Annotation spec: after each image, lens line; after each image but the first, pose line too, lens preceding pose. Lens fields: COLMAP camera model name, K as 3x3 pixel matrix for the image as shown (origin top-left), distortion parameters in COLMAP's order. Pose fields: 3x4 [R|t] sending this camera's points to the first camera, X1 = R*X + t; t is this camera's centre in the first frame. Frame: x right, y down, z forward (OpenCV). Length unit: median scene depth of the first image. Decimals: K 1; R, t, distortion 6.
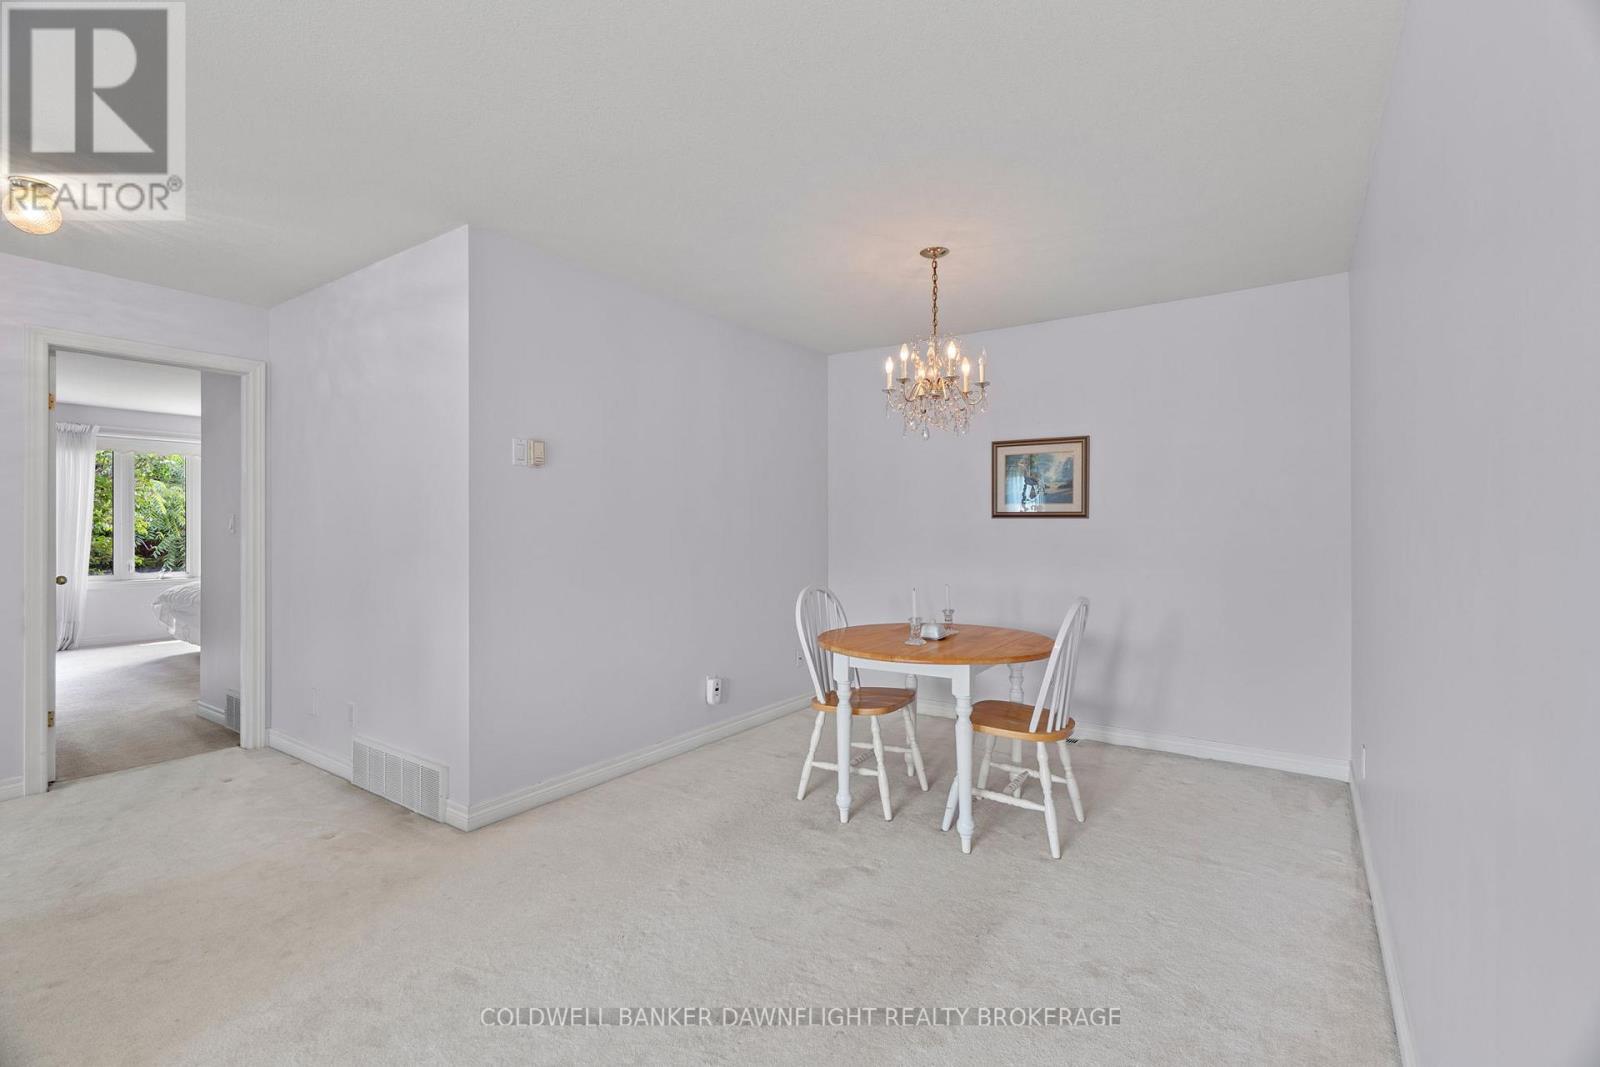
lens RADIAL K [[728.3, 0, 798.5], [0, 728.3, 522.9], [0, 0, 1]] dist [-0.014280, 0.005843]
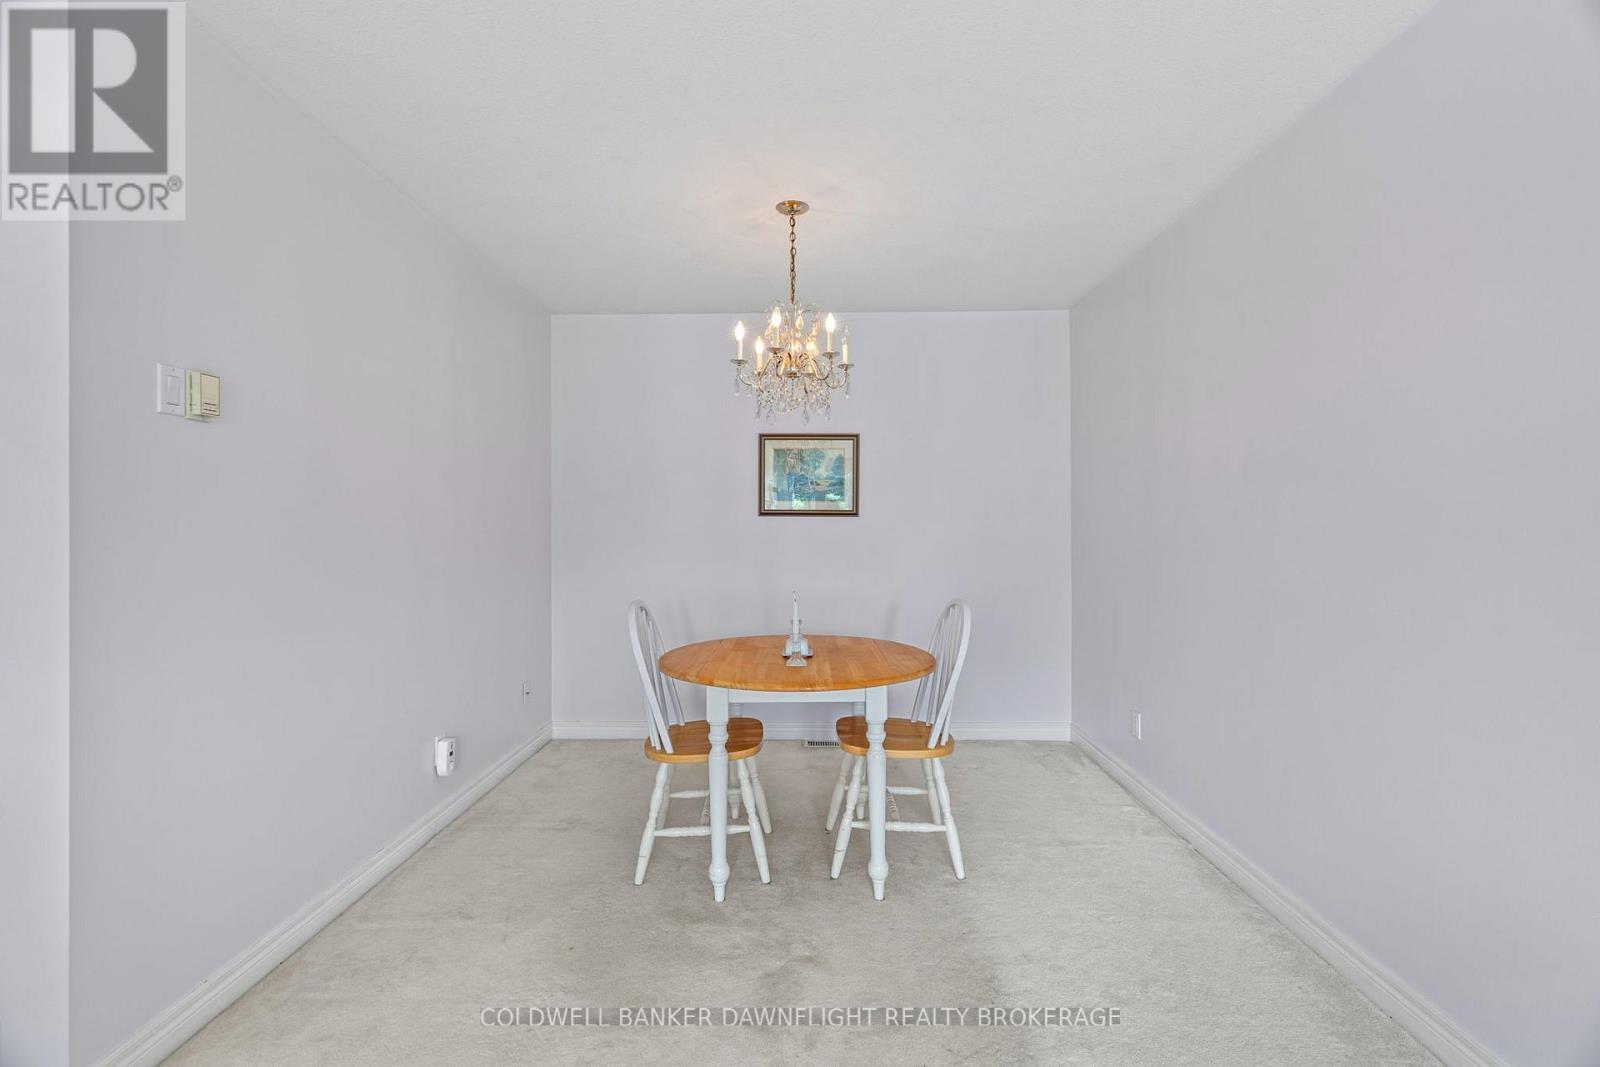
lens RADIAL K [[728.3, 0, 798.5], [0, 728.3, 522.9], [0, 0, 1]] dist [-0.014280, 0.005843]
pose [[0.833693, 0.000231, 0.552228, -0.275476], [-0.001411, 0.999998, 0.001713, 0.000619], [-0.552226, -0.002207, 0.833692, 0.270894]]
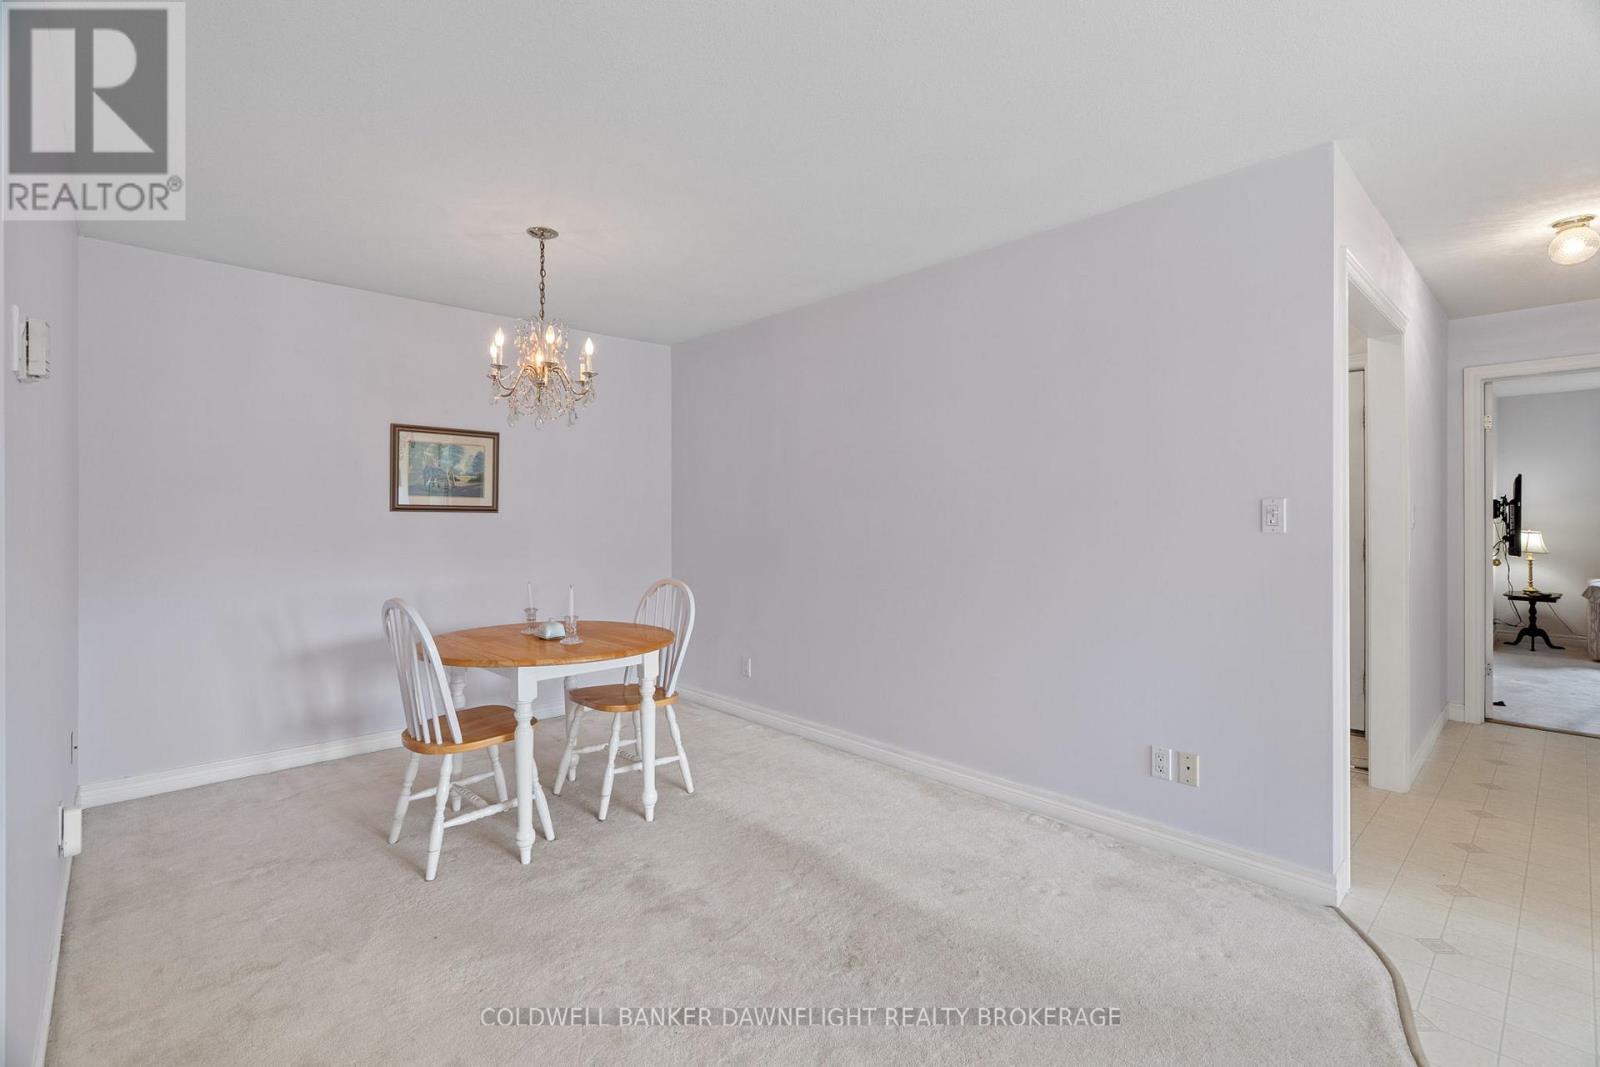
lens RADIAL K [[728.3, 0, 798.5], [0, 728.3, 522.9], [0, 0, 1]] dist [-0.014280, 0.005843]
pose [[0.210537, -0.003587, 0.977579, -0.650788], [-0.004823, 0.999977, 0.004708, 0.001528], [-0.977574, -0.005706, 0.210515, 0.460961]]
